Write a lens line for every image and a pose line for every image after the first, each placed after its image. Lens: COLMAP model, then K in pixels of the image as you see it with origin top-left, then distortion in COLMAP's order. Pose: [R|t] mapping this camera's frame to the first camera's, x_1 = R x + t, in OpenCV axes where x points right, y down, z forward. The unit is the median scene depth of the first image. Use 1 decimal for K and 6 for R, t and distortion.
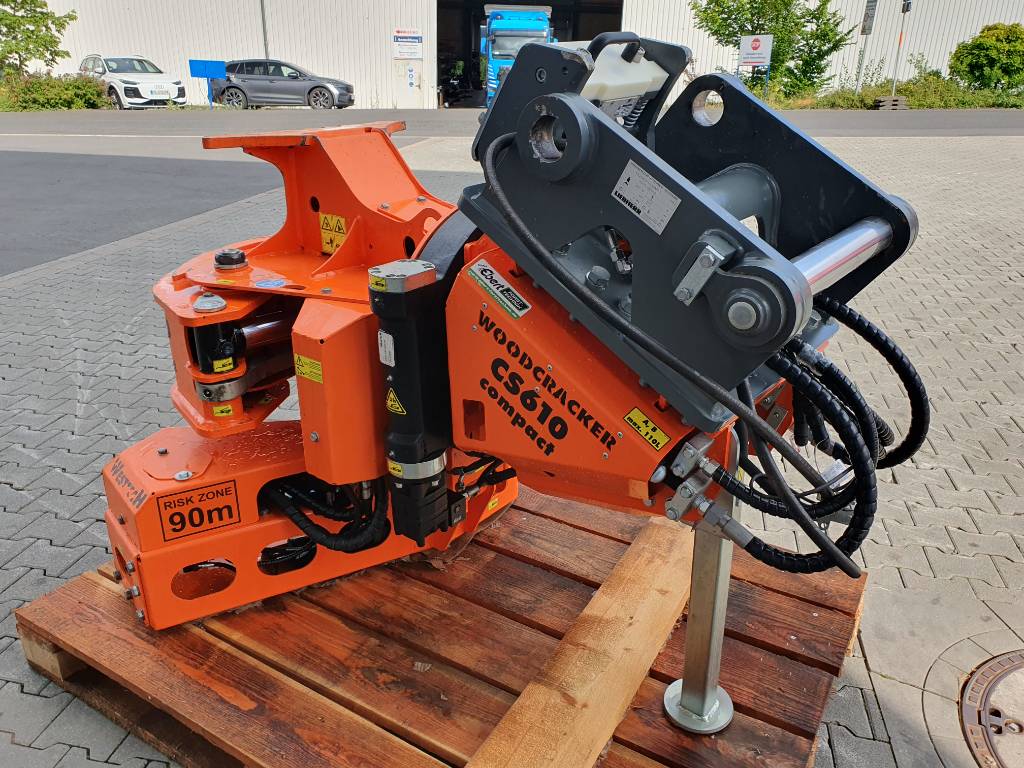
lens RADIAL K [[794.5, 0, 505.8], [0, 794.5, 381.1], [0, 0, 1]] dist [0.022094, -0.003721]
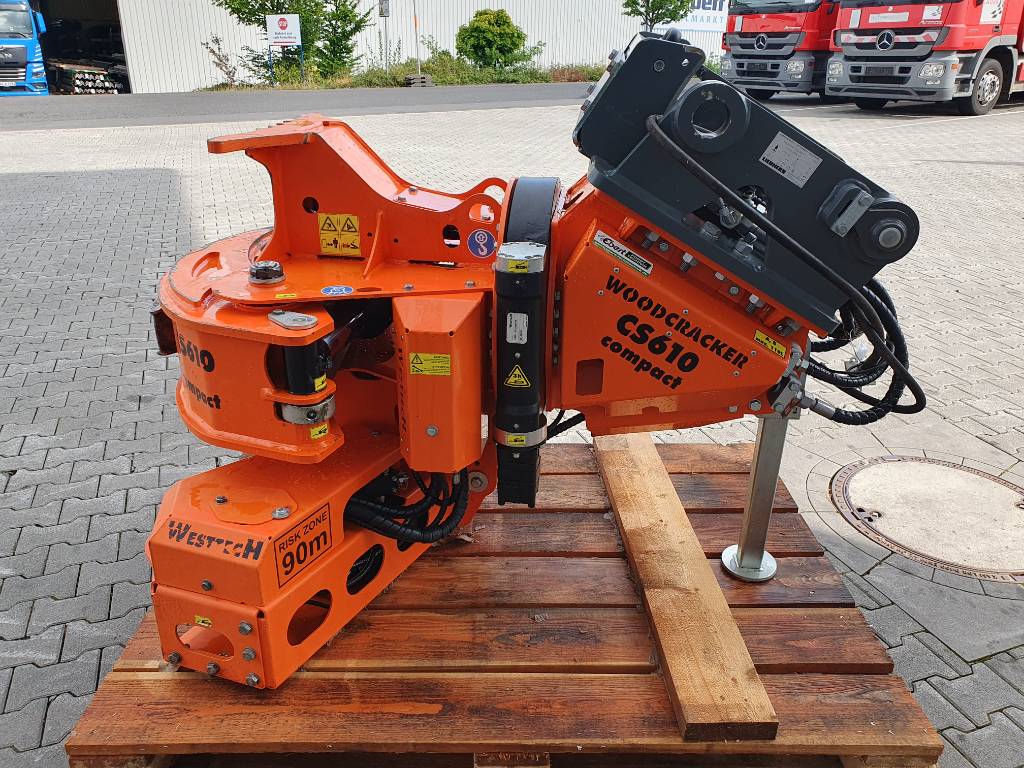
lens RADIAL K [[796.6, 0, 499.9], [0, 796.6, 386.1], [0, 0, 1]] dist [0.021182, -0.000012]
pose [[0.847203, -0.213852, 0.486327, -0.625303], [0.200794, 0.976398, 0.079557, -0.047508], [-0.491862, 0.030250, 0.870147, 0.077320]]
